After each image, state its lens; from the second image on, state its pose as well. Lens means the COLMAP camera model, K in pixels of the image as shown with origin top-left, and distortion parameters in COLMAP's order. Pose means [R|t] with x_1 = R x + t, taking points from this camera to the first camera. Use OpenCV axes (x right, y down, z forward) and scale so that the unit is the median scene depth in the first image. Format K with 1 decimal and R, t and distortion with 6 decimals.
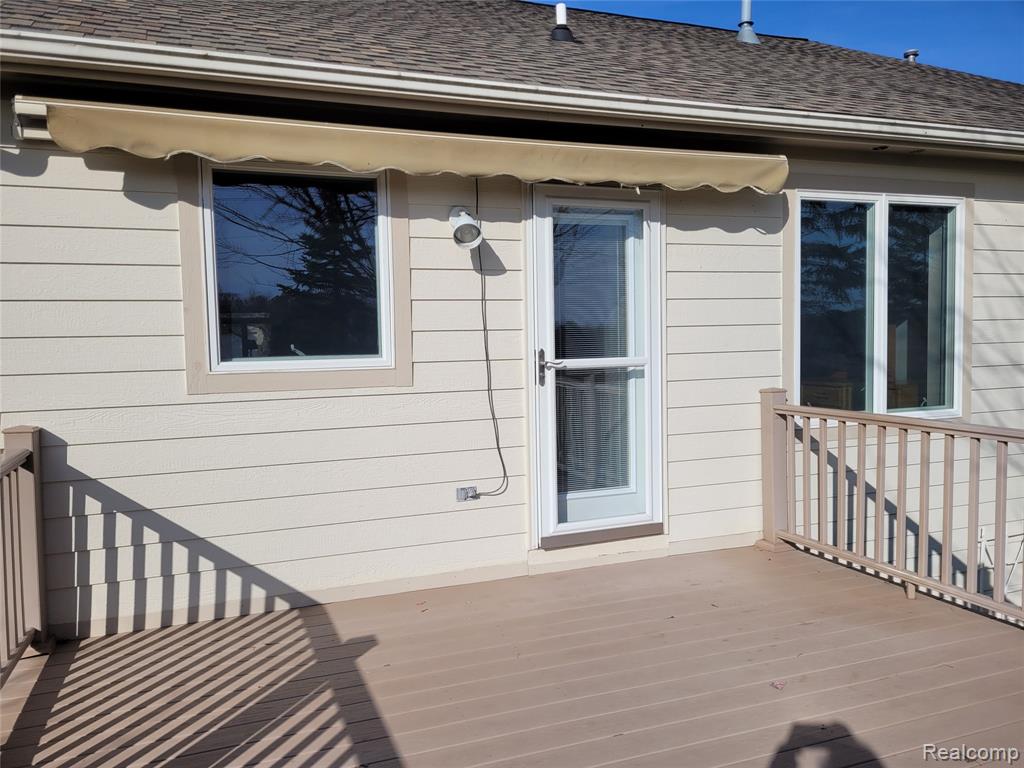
lens RADIAL K [[773.0, 0, 503.9], [0, 773.0, 386.8], [0, 0, 1]] dist [0.045070, -0.017897]
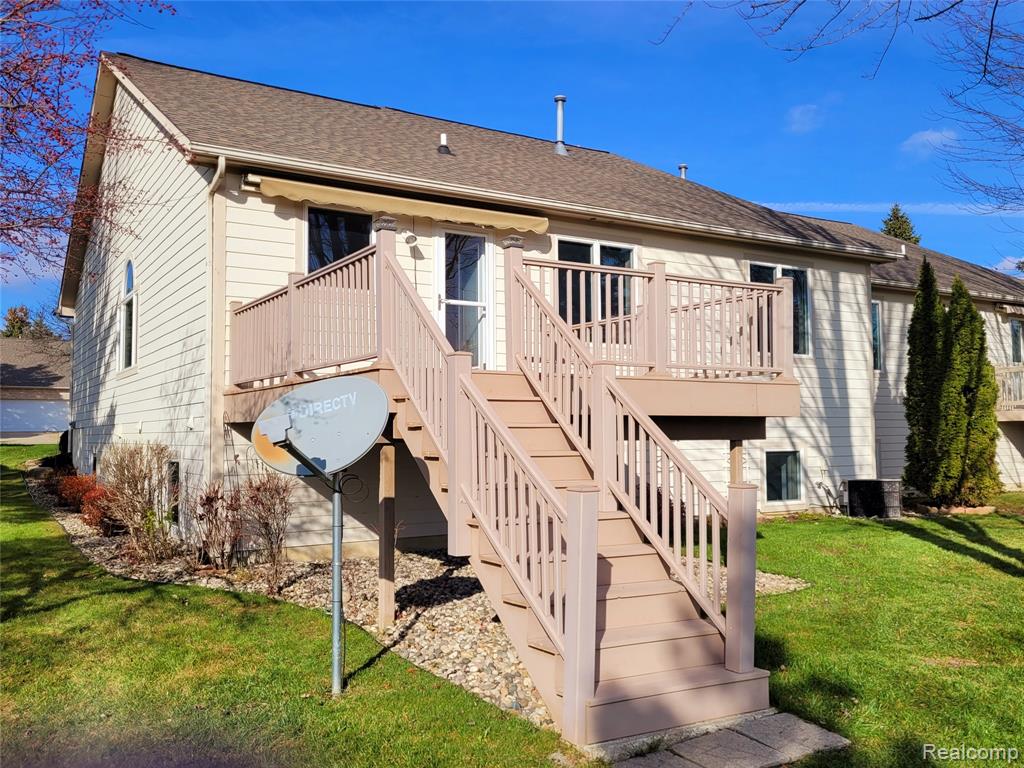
lens RADIAL K [[1001.0, 0, 516.4], [0, 1001.0, 385.2], [0, 0, 1]] dist [0.048238, 0.000000]
pose [[0.982209, 0.031545, 0.185121, -0.257509], [-0.004891, 0.989754, -0.142702, 0.615811], [-0.187725, 0.139257, 0.972300, -1.793810]]
